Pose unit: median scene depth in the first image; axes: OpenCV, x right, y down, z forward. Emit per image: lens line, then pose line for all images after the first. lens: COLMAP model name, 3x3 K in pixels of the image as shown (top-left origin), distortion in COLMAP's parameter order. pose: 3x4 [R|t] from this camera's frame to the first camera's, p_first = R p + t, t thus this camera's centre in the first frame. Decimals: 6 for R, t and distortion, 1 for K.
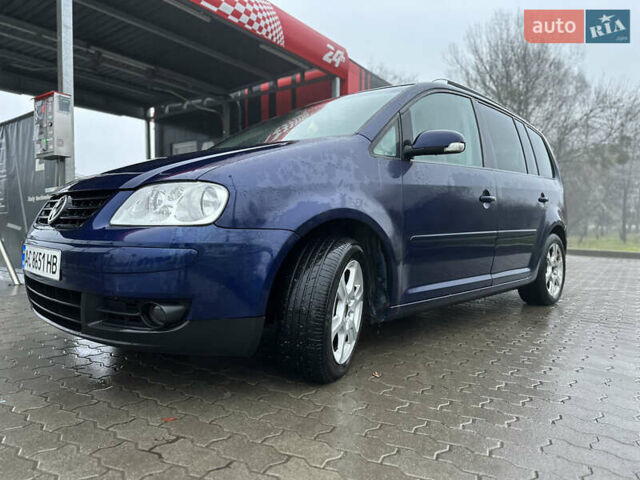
lens RADIAL K [[461.2, 0, 324.2], [0, 461.2, 242.3], [0, 0, 1]] dist [0.027010, -0.028455]
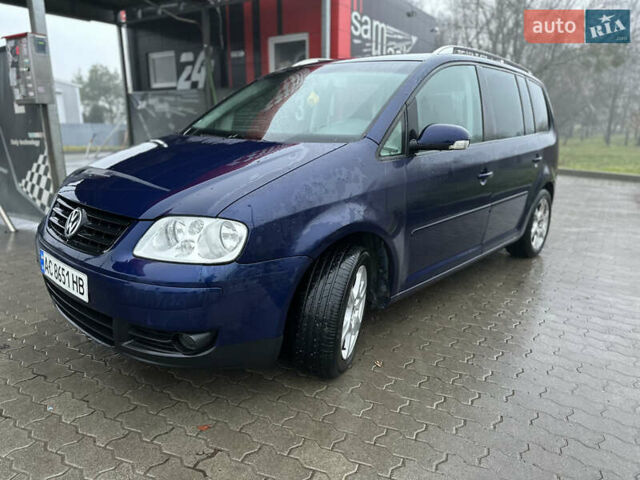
lens RADIAL K [[461.2, 0, 324.2], [0, 461.2, 242.3], [0, 0, 1]] dist [0.027010, -0.028455]
pose [[0.999305, -0.004557, 0.037006, -0.051736], [-0.003697, 0.975505, 0.219948, -0.219752], [-0.037102, -0.219932, 0.974809, -0.021709]]
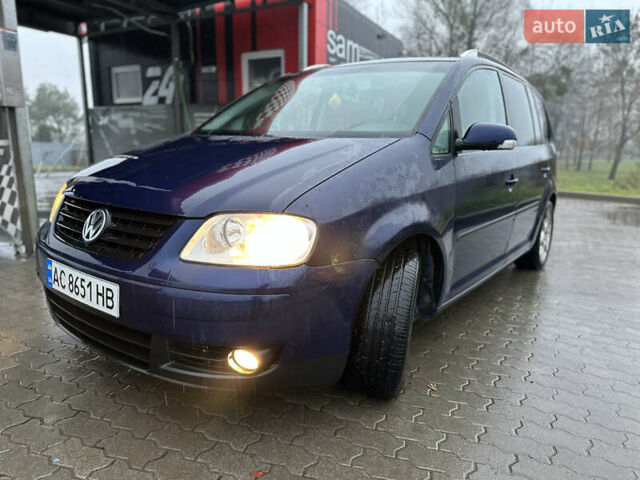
lens RADIAL K [[462.1, 0, 325.4], [0, 462.1, 242.4], [0, 0, 1]] dist [0.005046, -0.003936]
pose [[0.990312, -0.013707, 0.138185, -0.221325], [-0.009931, 0.985578, 0.168929, -0.164260], [-0.138508, -0.168665, 0.975893, 0.099846]]
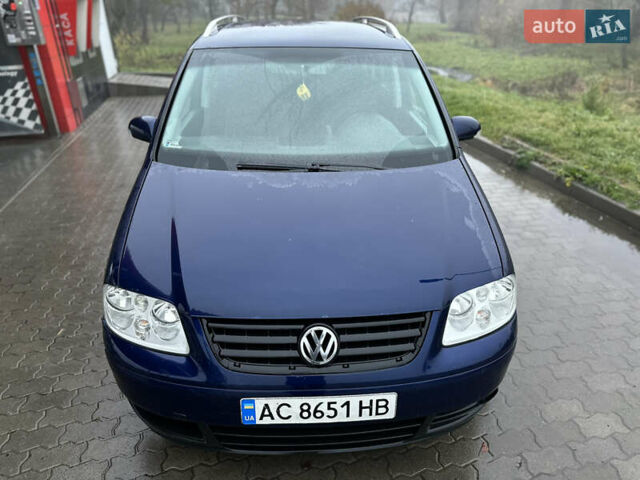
lens RADIAL K [[462.1, 0, 325.4], [0, 462.1, 242.4], [0, 0, 1]] dist [0.005046, -0.003936]
pose [[0.666383, -0.349188, 0.658788, -0.881803], [0.028417, 0.894808, 0.445545, -0.500482], [-0.745068, -0.278183, 0.606208, 0.483067]]
